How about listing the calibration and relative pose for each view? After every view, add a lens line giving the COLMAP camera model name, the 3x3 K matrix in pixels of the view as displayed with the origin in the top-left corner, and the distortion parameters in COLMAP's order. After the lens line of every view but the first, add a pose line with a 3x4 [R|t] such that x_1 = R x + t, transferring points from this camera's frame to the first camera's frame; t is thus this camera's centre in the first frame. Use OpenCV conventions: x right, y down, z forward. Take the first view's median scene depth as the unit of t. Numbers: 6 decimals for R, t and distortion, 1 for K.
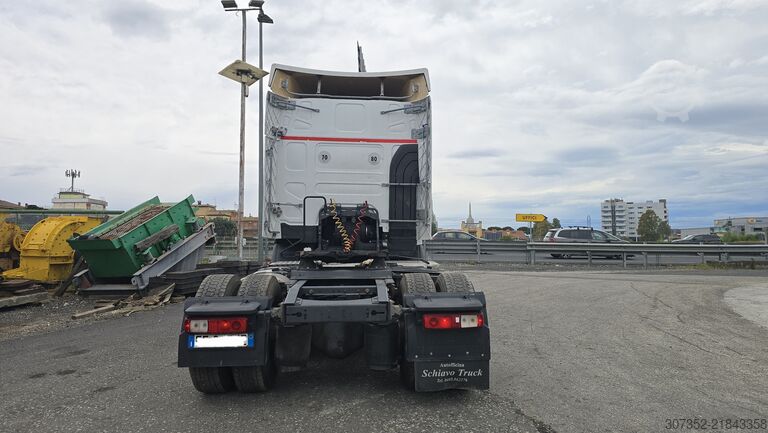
lens RADIAL K [[536.4, 0, 364.9], [0, 536.4, 208.5], [0, 0, 1]] dist [0.061254, -0.036885]
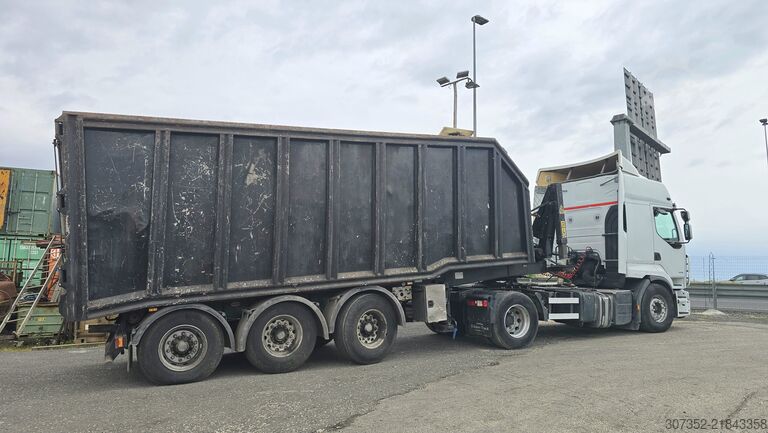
lens RADIAL K [[536.4, 0, 401.6], [0, 536.4, 213.0], [0, 0, 1]] dist [0.061254, -0.036885]
pose [[0.405379, -0.118919, -0.906381, 1.126796], [0.029739, 0.992693, -0.116943, 0.049289], [0.913665, 0.020451, 0.405953, -0.068051]]
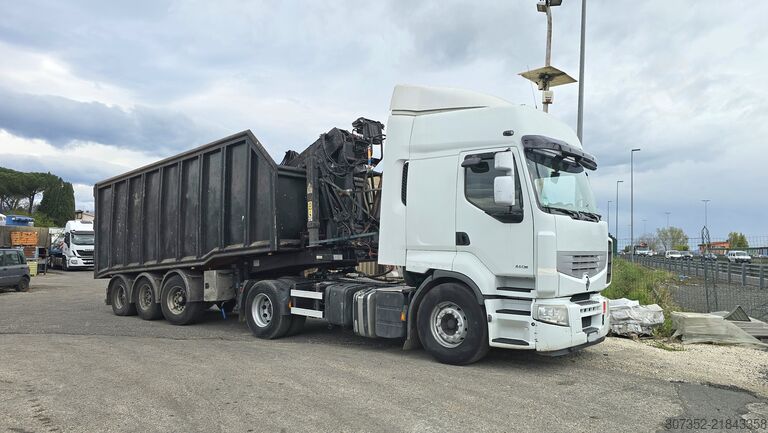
lens RADIAL K [[536.4, 0, 389.1], [0, 536.4, 220.8], [0, 0, 1]] dist [0.061254, -0.036885]
pose [[-0.710513, -0.066057, -0.700577, 0.767496], [-0.004797, 0.996016, -0.089049, 0.063715], [0.703668, -0.059910, -0.707999, 1.656770]]
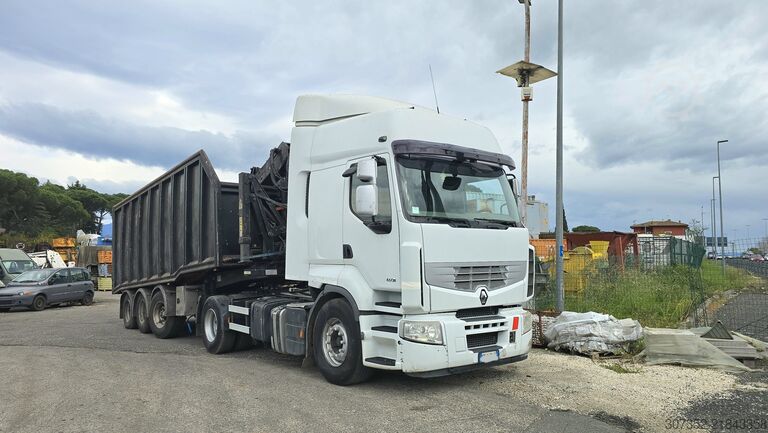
lens RADIAL K [[536.4, 0, 379.9], [0, 536.4, 220.8], [0, 0, 1]] dist [0.061254, -0.036885]
pose [[-0.832791, -0.053098, -0.551035, 0.495228], [0.008888, 0.993979, -0.109212, 0.058504], [0.553516, -0.095848, -0.827305, 1.837896]]
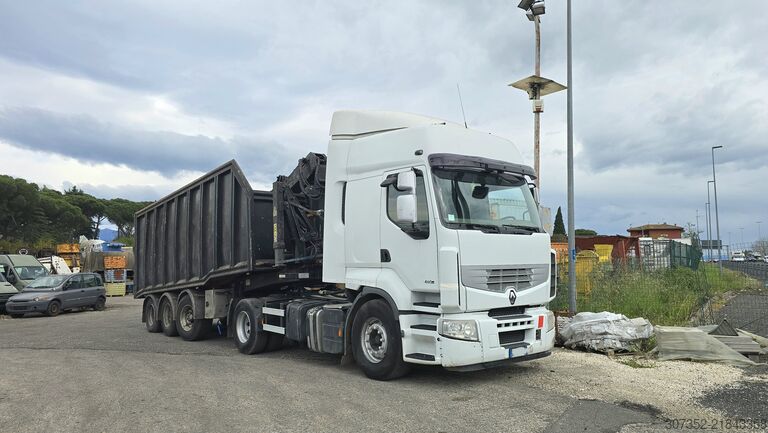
lens RADIAL K [[536.4, 0, 386.8], [0, 536.4, 211.0], [0, 0, 1]] dist [0.061254, -0.036885]
pose [[-0.822428, -0.064647, -0.565184, 0.585336], [0.014590, 0.990798, -0.134561, 0.061143], [0.568682, -0.118913, -0.813917, 1.859126]]
